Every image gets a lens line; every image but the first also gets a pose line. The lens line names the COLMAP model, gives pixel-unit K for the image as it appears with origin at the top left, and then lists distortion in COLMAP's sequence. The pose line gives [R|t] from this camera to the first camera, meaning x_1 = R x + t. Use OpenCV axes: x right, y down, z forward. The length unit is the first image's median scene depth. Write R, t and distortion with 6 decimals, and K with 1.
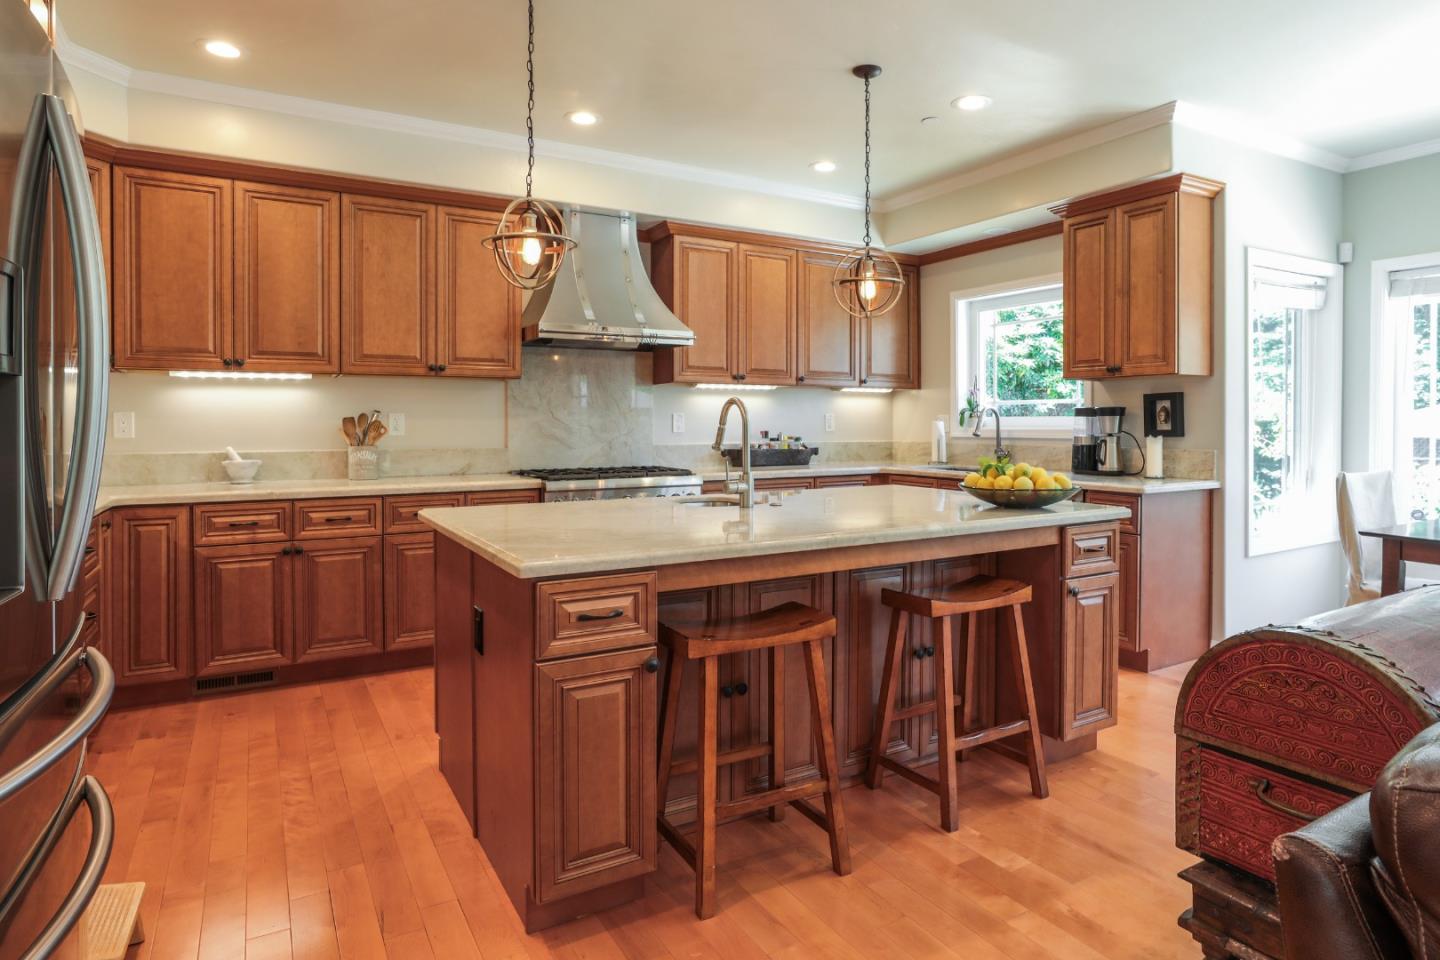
lens RADIAL K [[821.7, 0, 734.3], [0, 821.7, 431.3], [0, 0, 1]] dist [-0.007944, -0.001870]
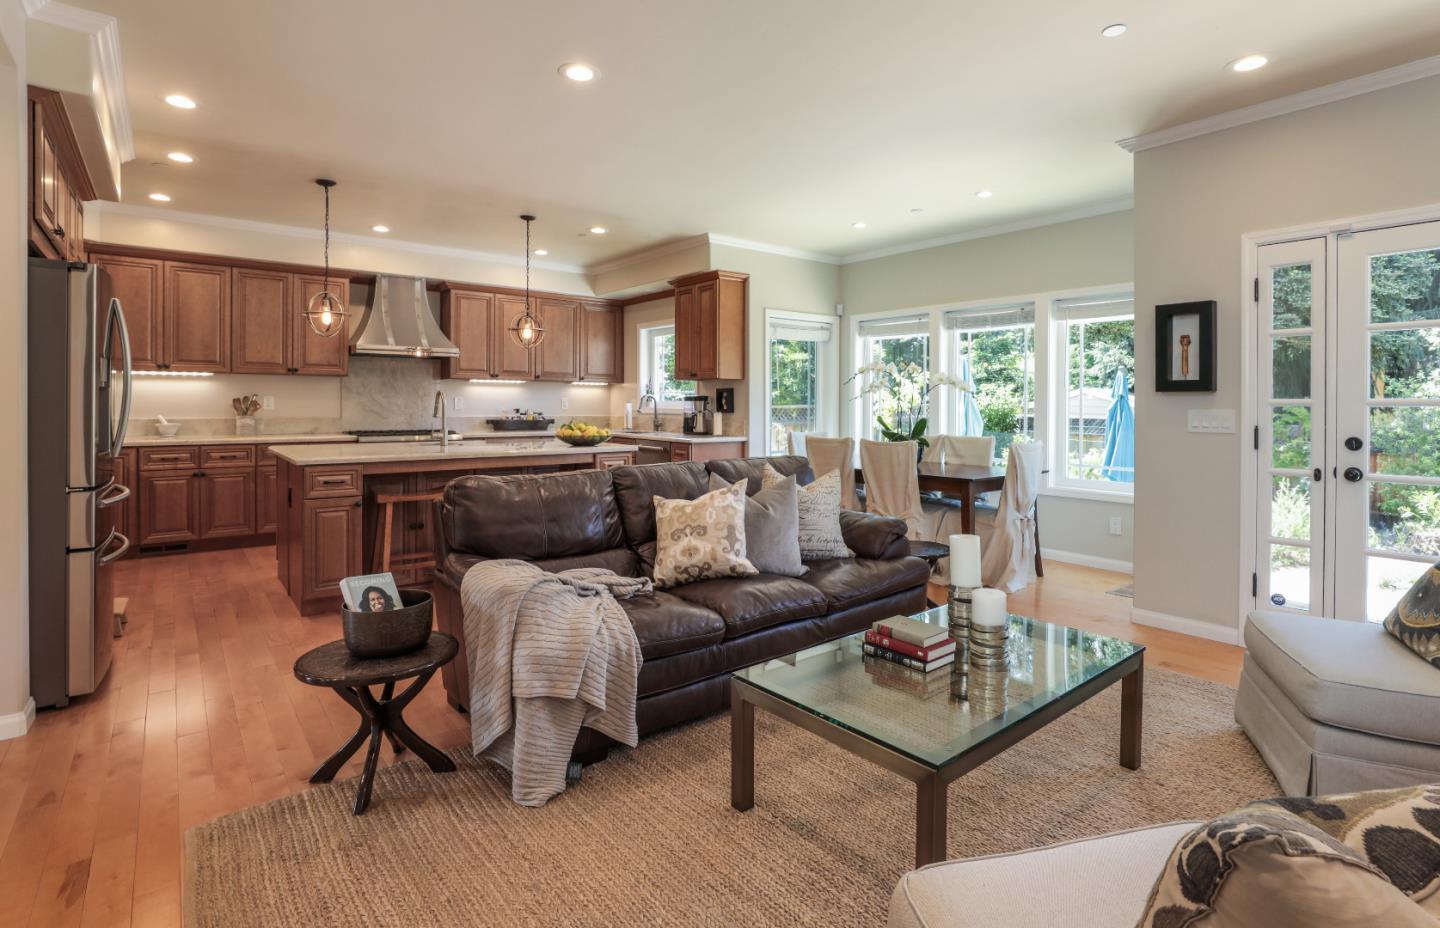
lens RADIAL K [[675.5, 0, 676.2], [0, 675.5, 408.4], [0, 0, 1]] dist [-0.000239, 0.000755]
pose [[0.993335, 0.005871, 0.115115, 0.264902], [-0.005459, 0.999978, -0.003894, 0.003803], [-0.115135, 0.003240, 0.993345, -0.477781]]
